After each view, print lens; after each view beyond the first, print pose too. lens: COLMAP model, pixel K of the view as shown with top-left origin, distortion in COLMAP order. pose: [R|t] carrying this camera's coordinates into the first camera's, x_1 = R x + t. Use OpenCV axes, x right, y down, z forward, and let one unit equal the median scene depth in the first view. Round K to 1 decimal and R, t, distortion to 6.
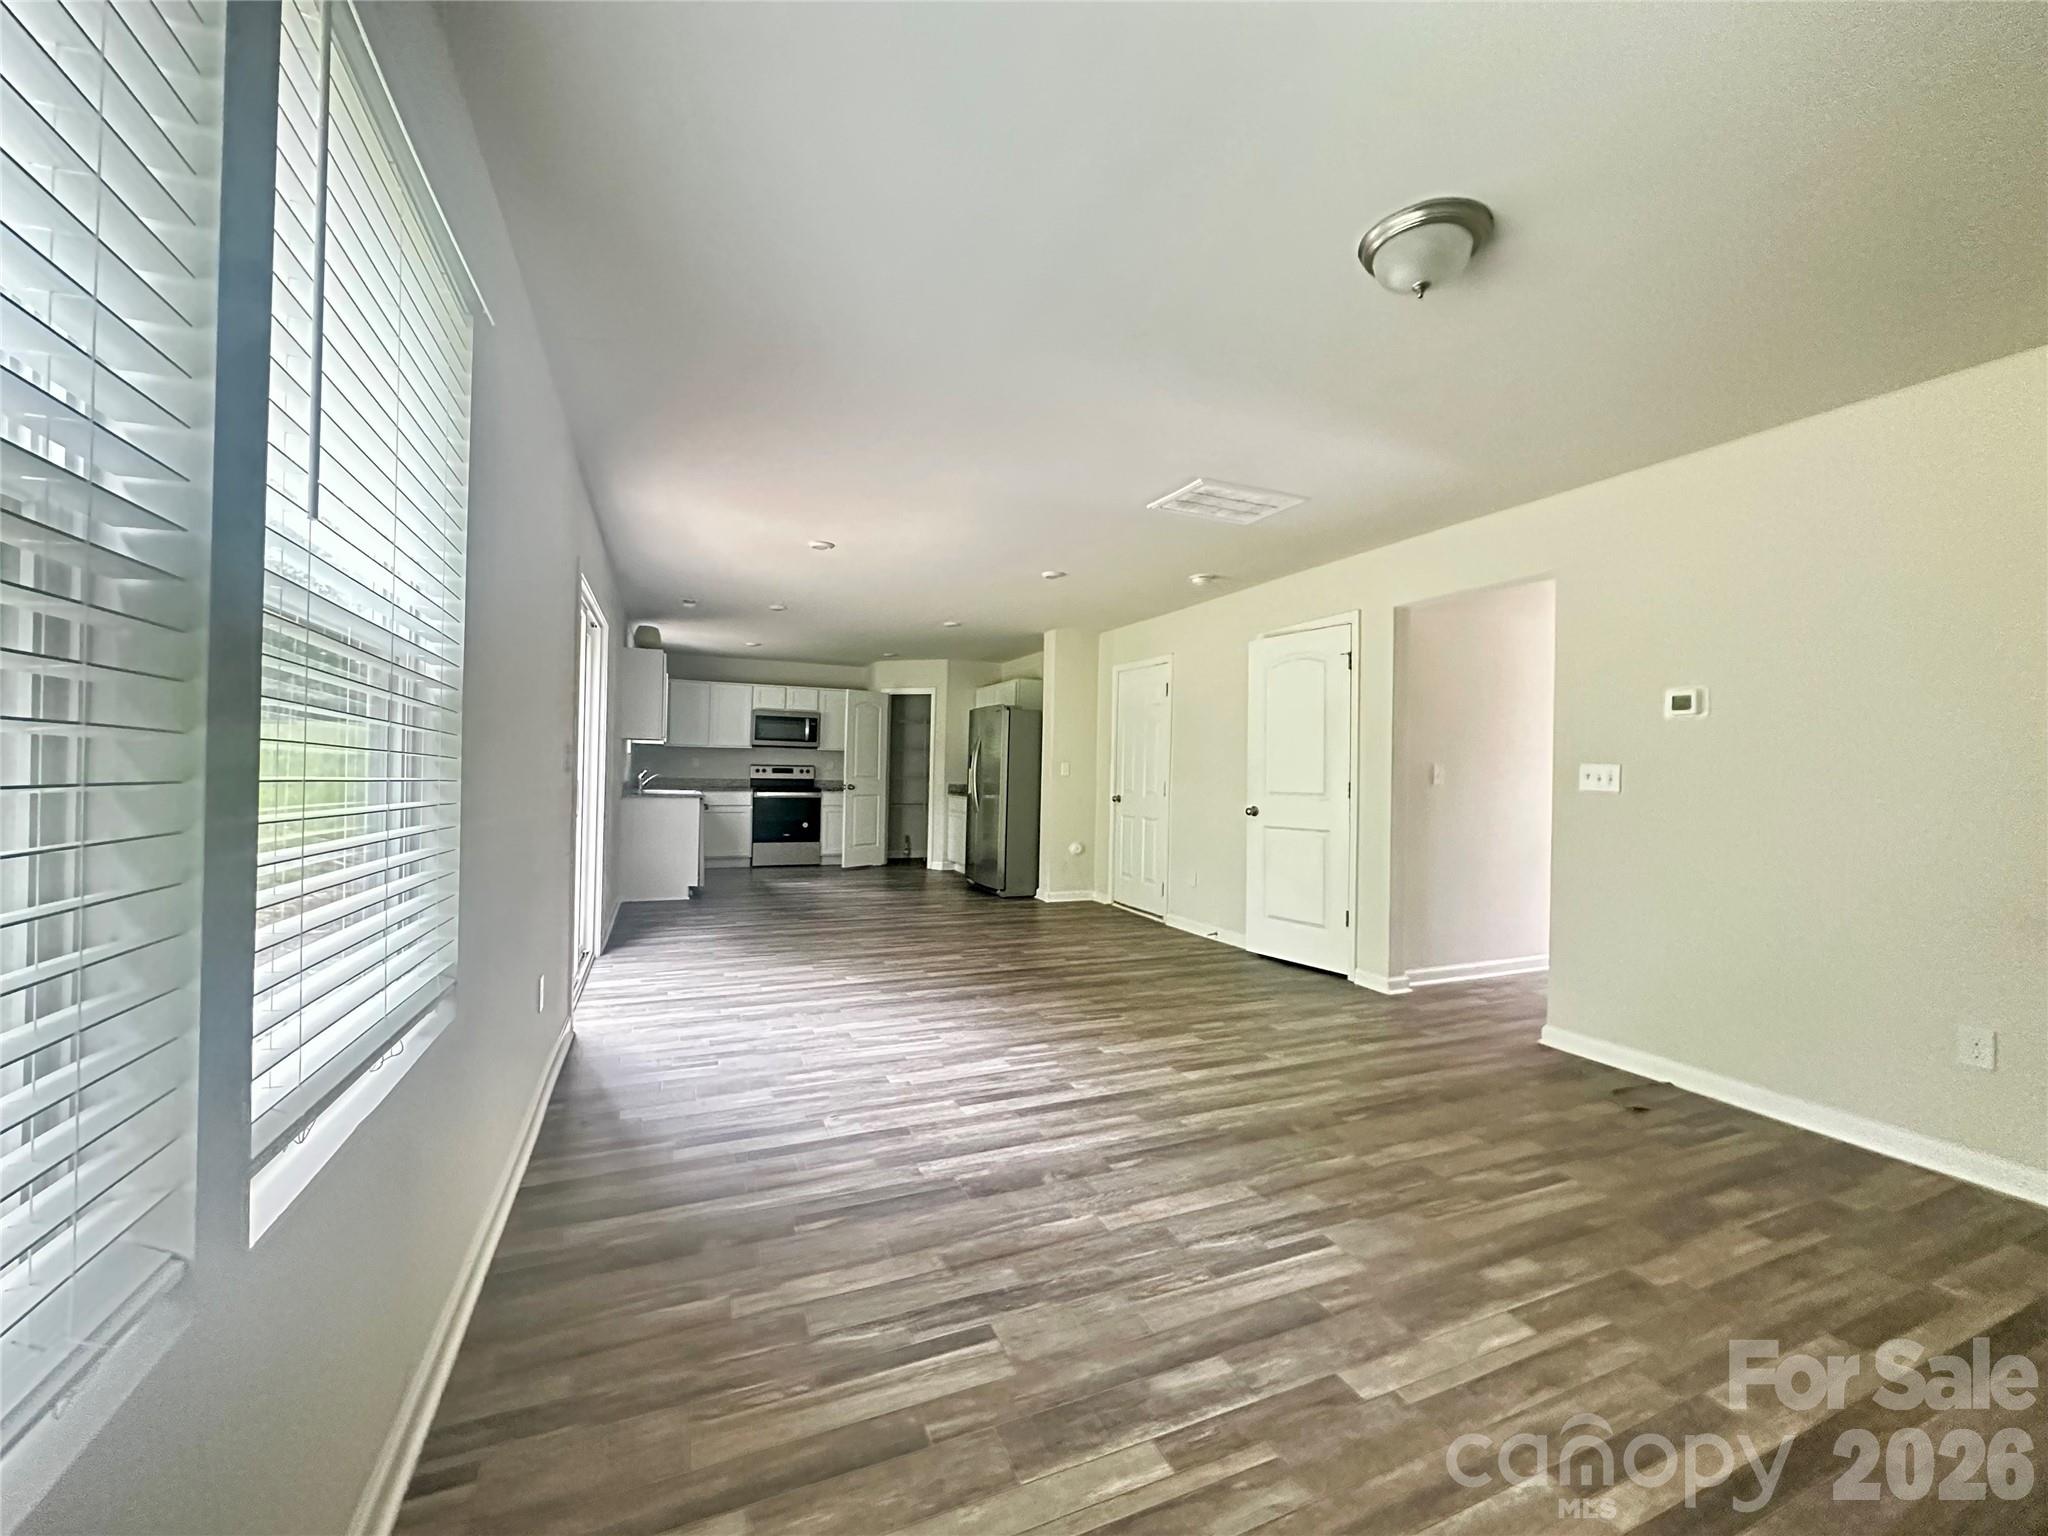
lens RADIAL K [[805.2, 0, 999.4], [0, 805.2, 766.9], [0, 0, 1]] dist [-0.000629, 0.000492]
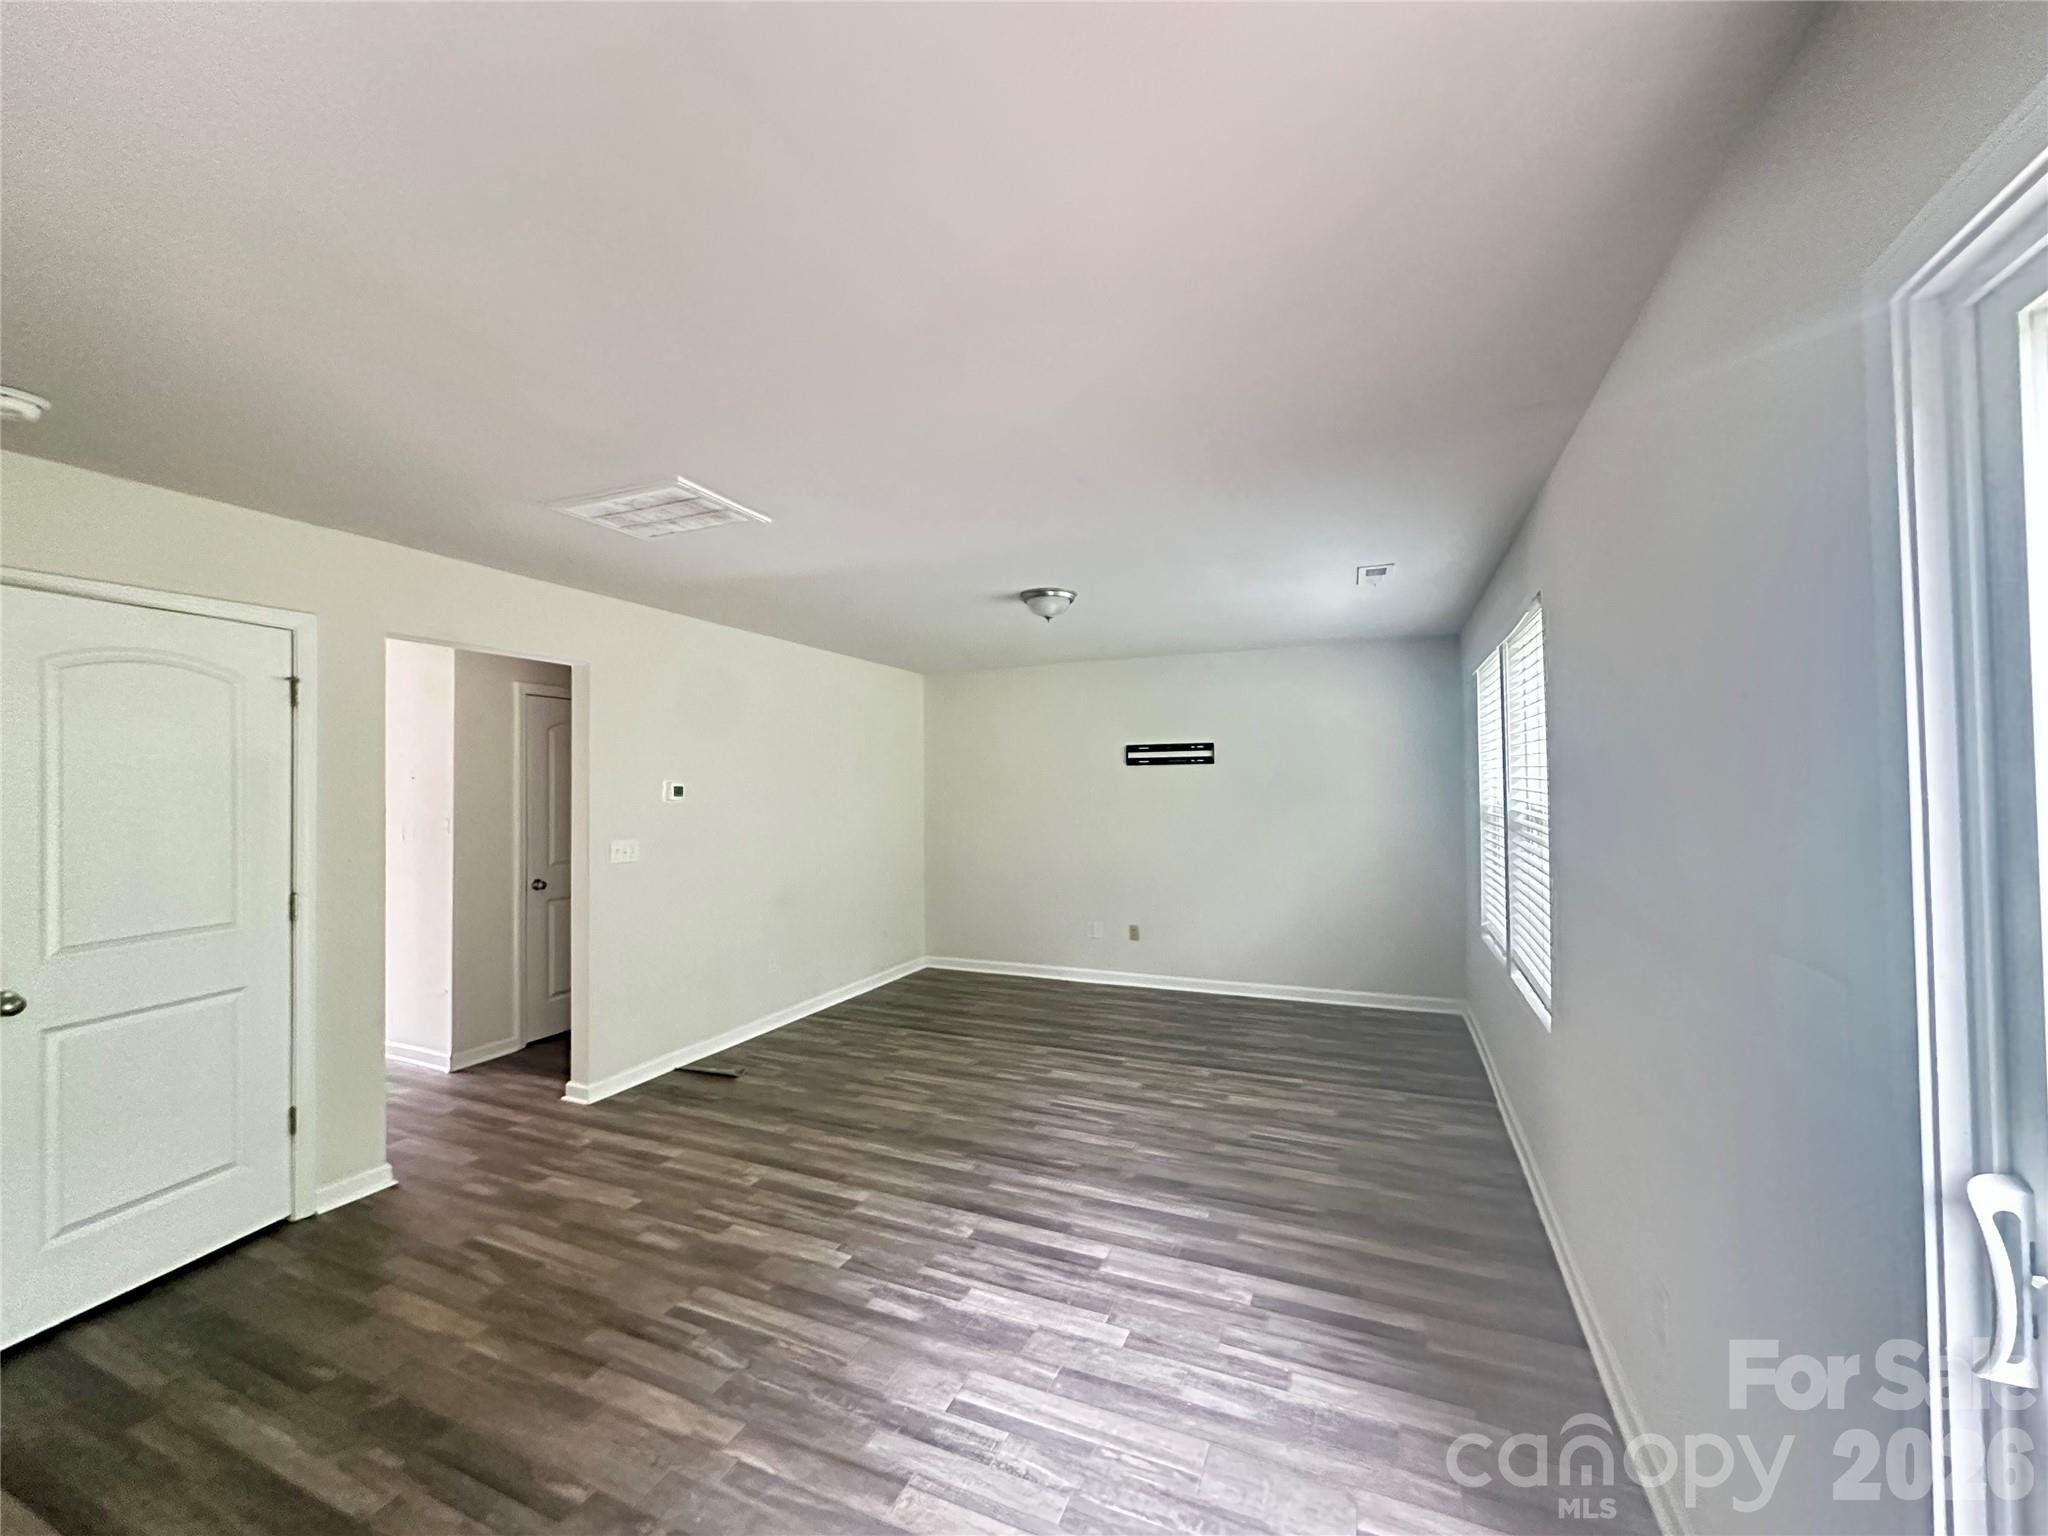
lens RADIAL K [[805.2, 0, 1035.4], [0, 805.2, 771.5], [0, 0, 1]] dist [-0.000629, 0.000492]
pose [[-0.713834, 0.002432, 0.700310, -0.588546], [-0.008907, 0.999882, -0.012550, -0.106357], [-0.700258, -0.015196, -0.713728, 1.593826]]
